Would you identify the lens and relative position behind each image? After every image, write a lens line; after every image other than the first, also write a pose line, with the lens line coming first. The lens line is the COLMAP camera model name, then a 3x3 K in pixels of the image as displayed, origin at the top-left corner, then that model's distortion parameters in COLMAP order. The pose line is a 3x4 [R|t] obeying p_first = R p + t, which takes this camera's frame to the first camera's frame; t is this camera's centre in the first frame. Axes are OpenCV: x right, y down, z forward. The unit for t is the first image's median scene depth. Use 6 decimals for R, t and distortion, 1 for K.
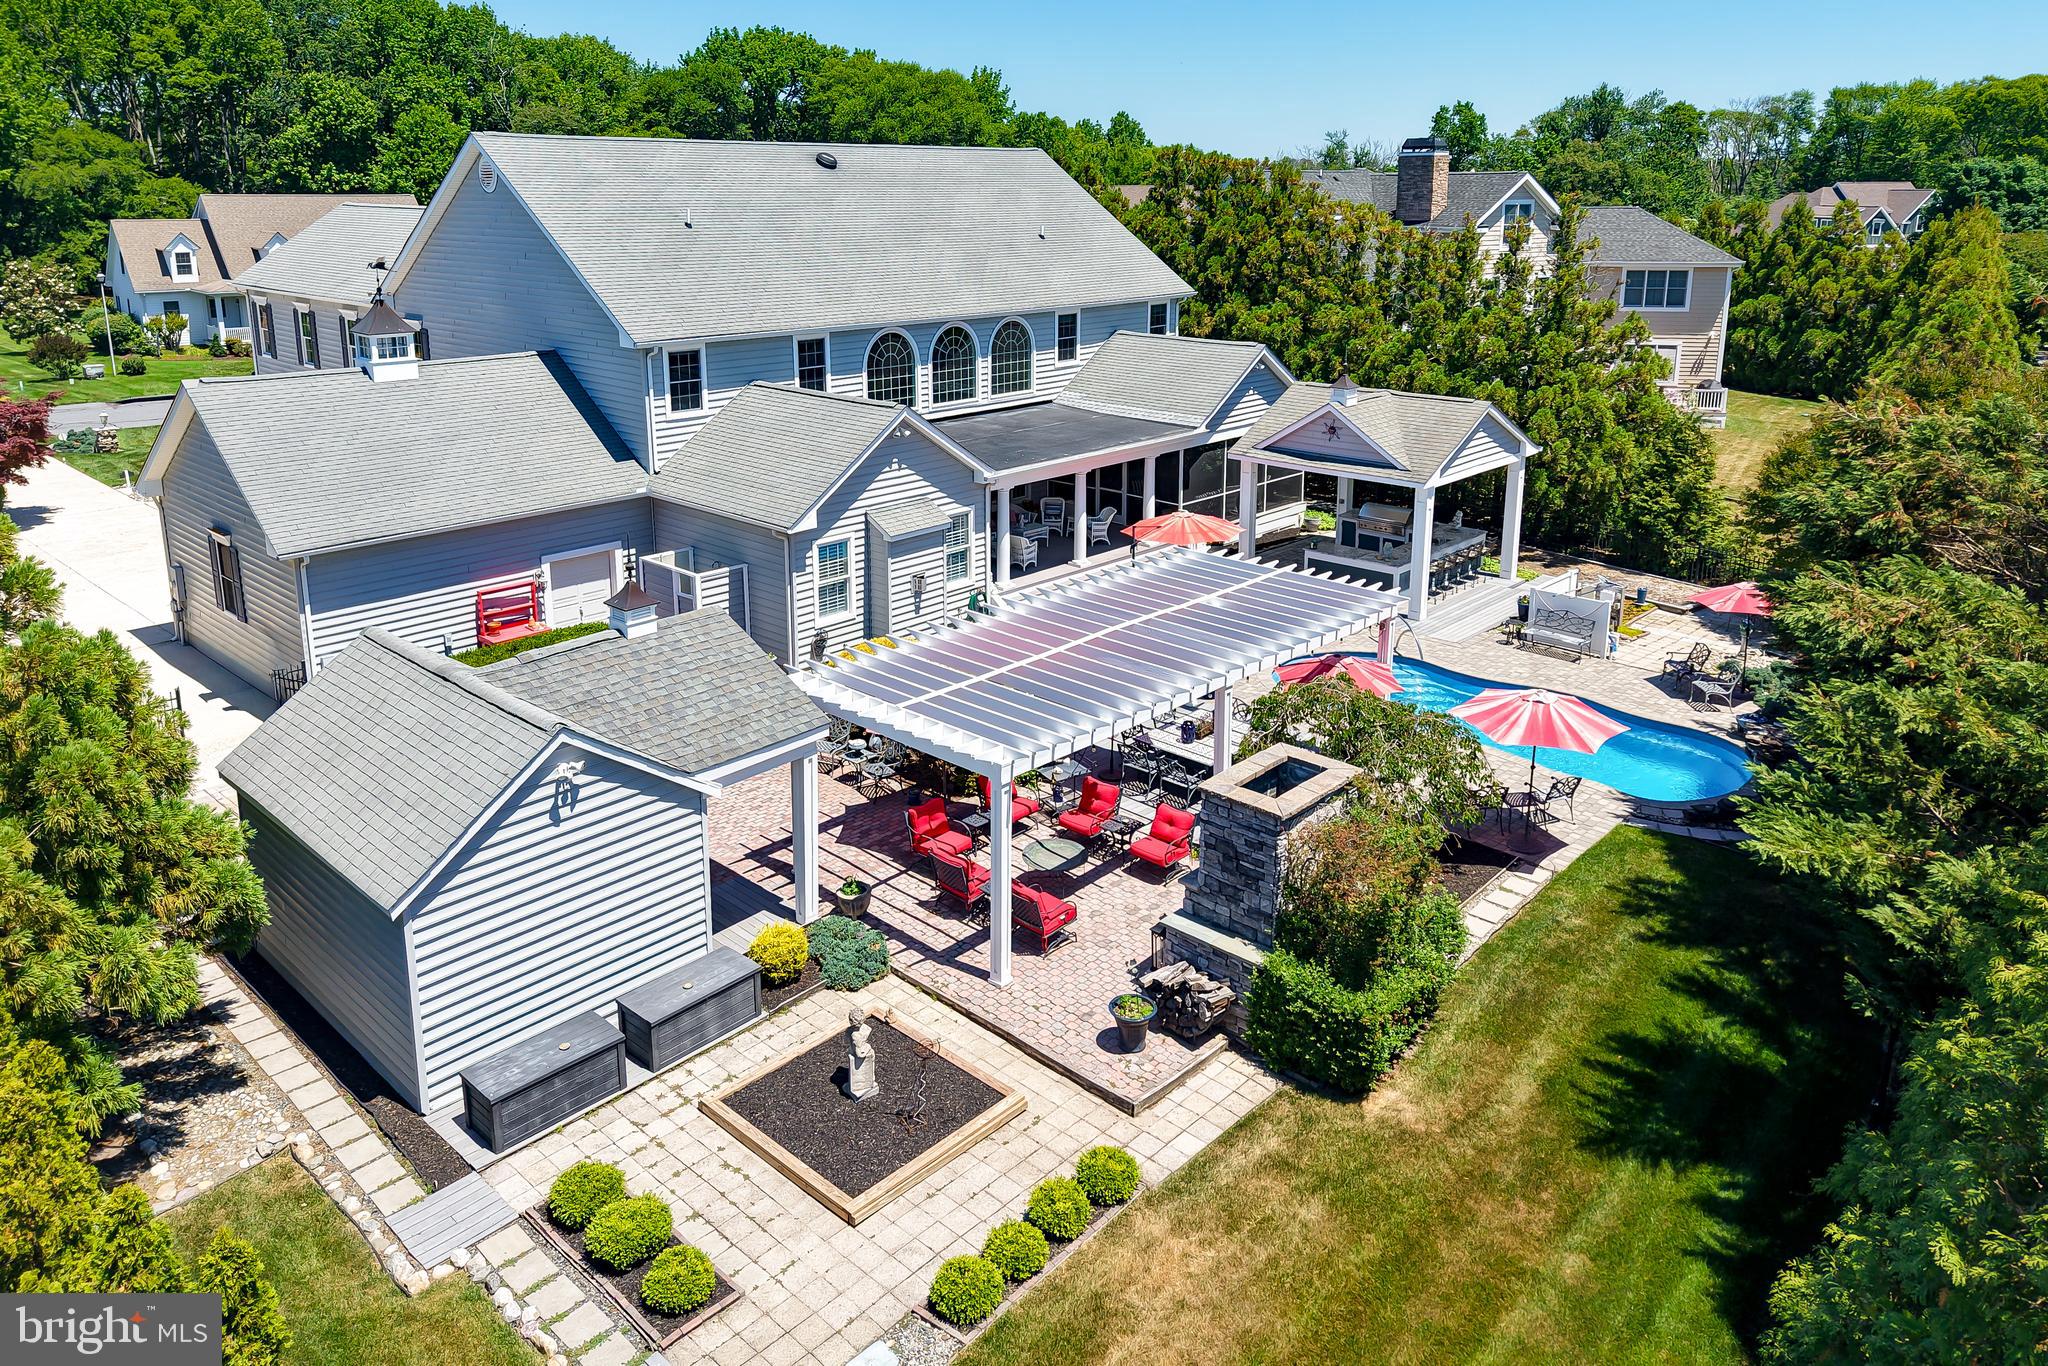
lens RADIAL K [[1395.0, 0, 1063.9], [0, 1395.0, 615.1], [0, 0, 1]] dist [0.051479, -0.034942]
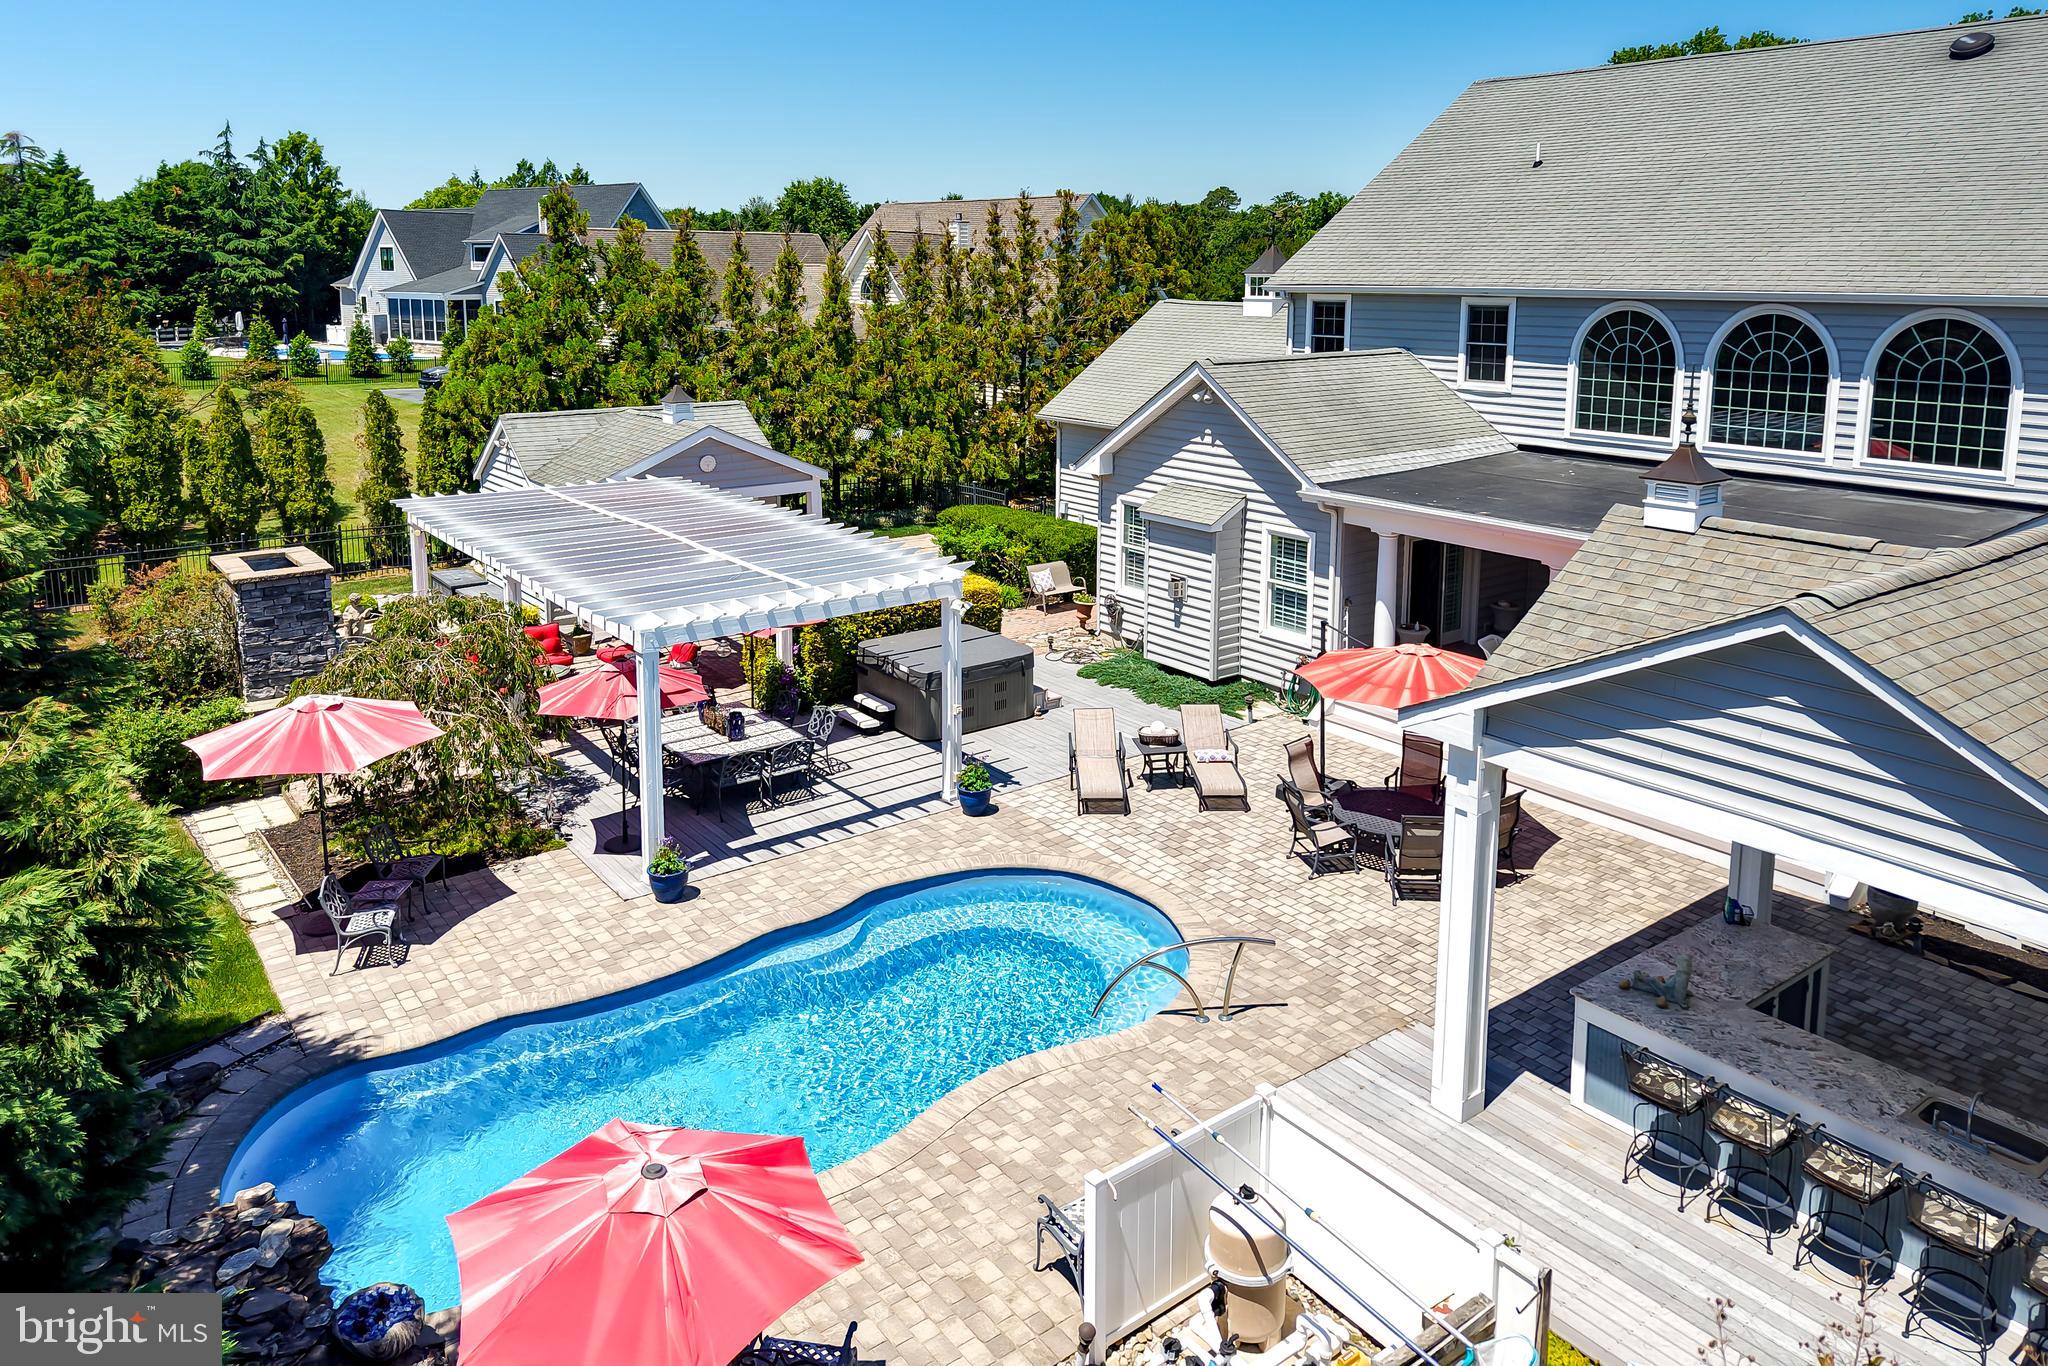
lens RADIAL K [[1395.0, 0, 991.1], [0, 1395.0, 597.3], [0, 0, 1]] dist [0.051479, -0.034942]
pose [[-0.199885, 0.214979, -0.955945, 0.630173], [-0.298499, 0.915896, 0.268387, -0.185219], [0.933244, 0.338995, -0.118903, 0.937645]]
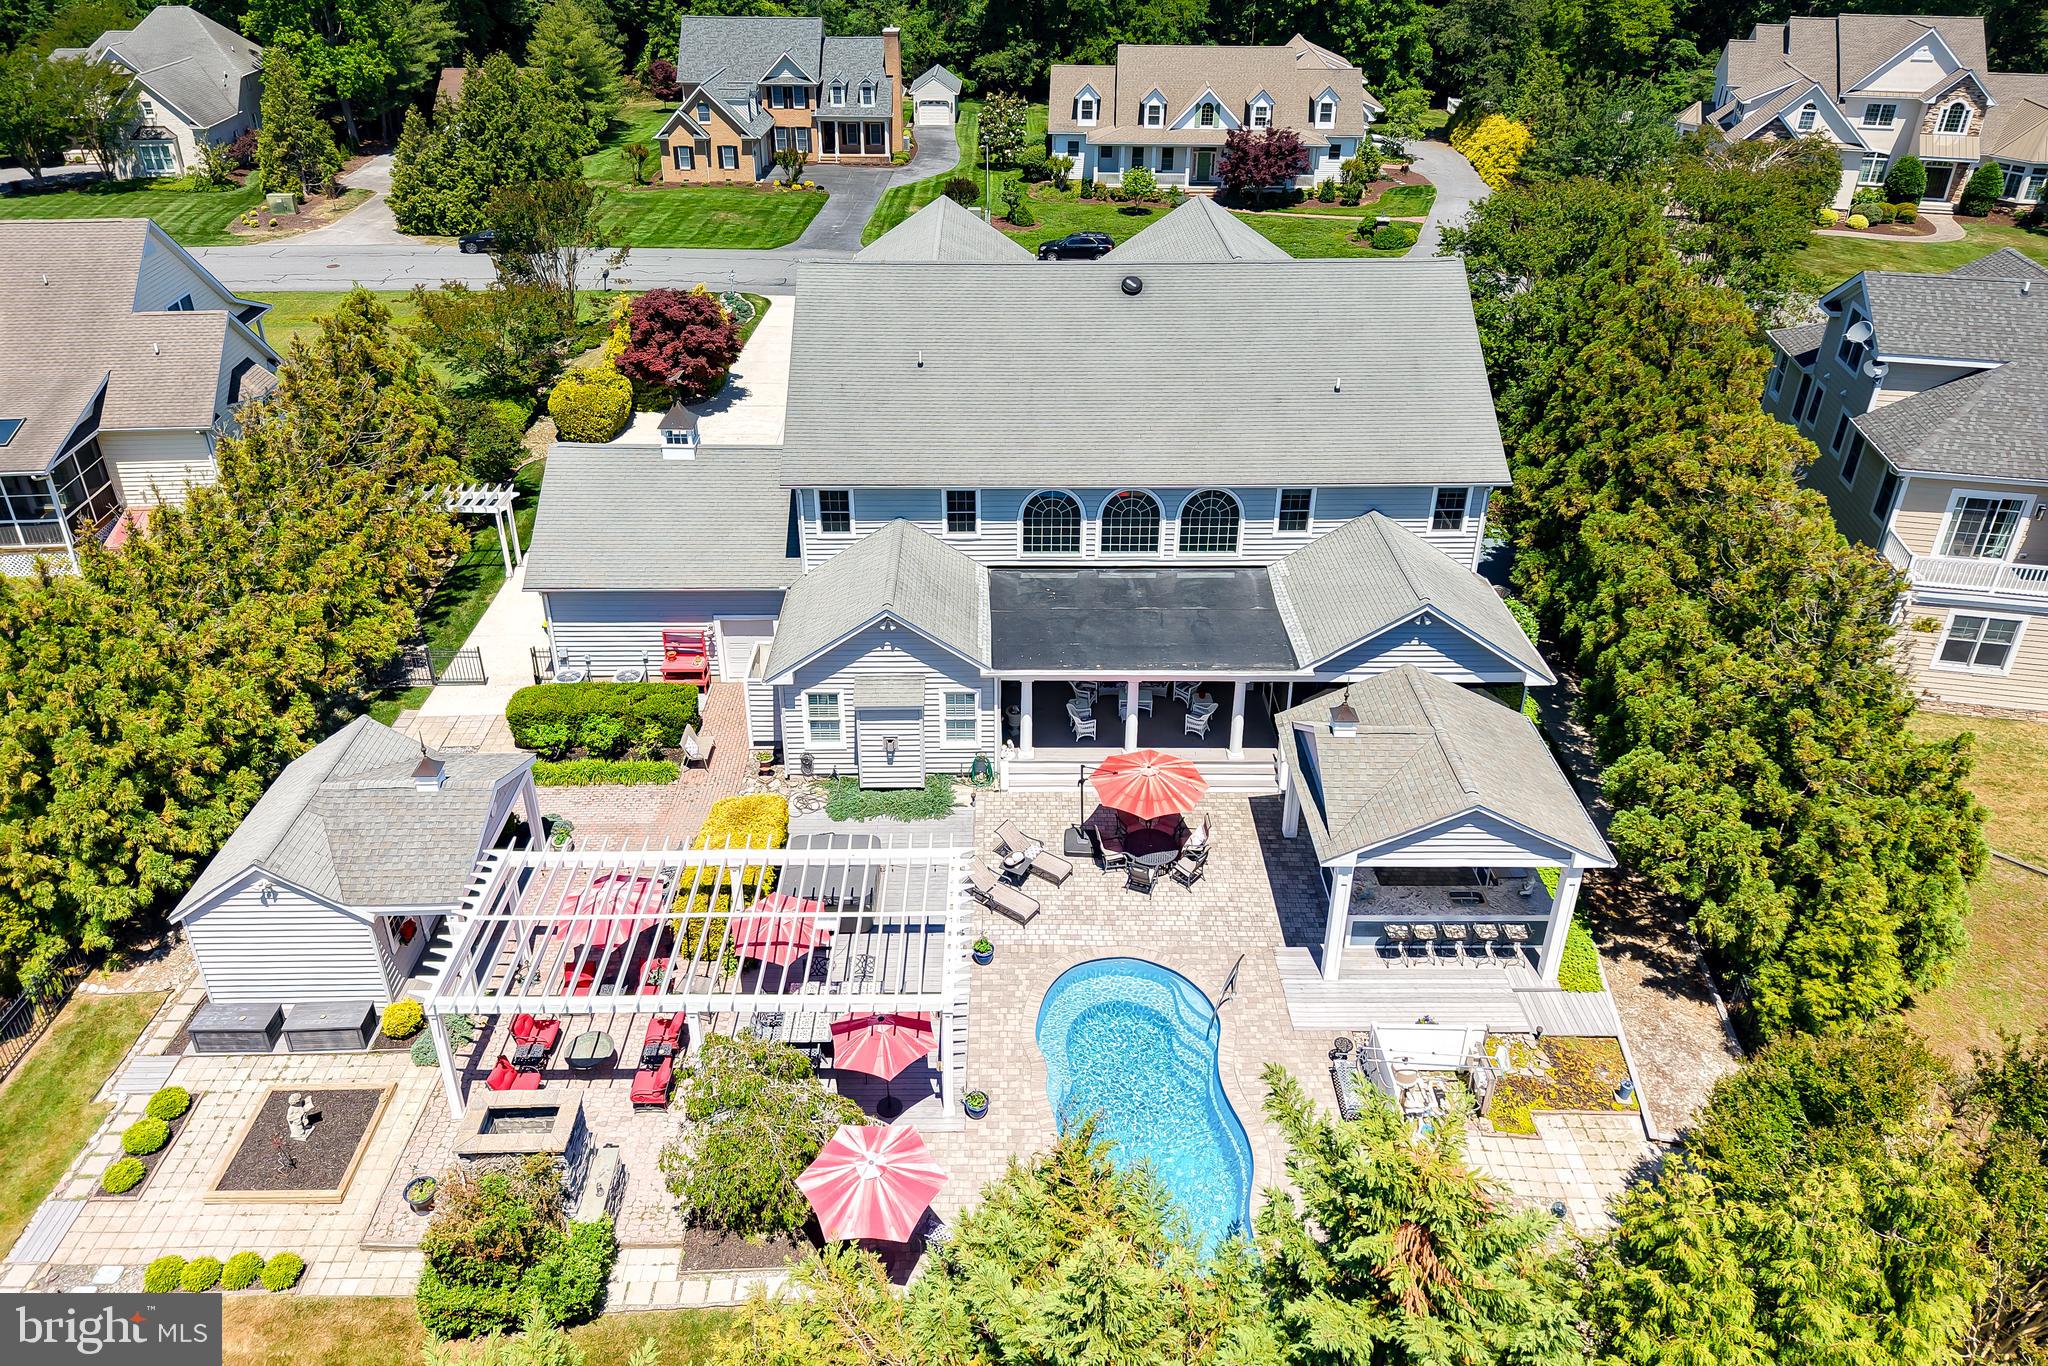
lens RADIAL K [[1346.6, 0, 1034.5], [0, 1346.6, 679.7], [0, 0, 1]] dist [0.034120, -0.005352]
pose [[0.682810, 0.387336, -0.619468, 0.636980], [-0.222322, 0.917842, 0.328845, -0.452357], [0.695947, -0.086817, 0.712825, 0.248732]]
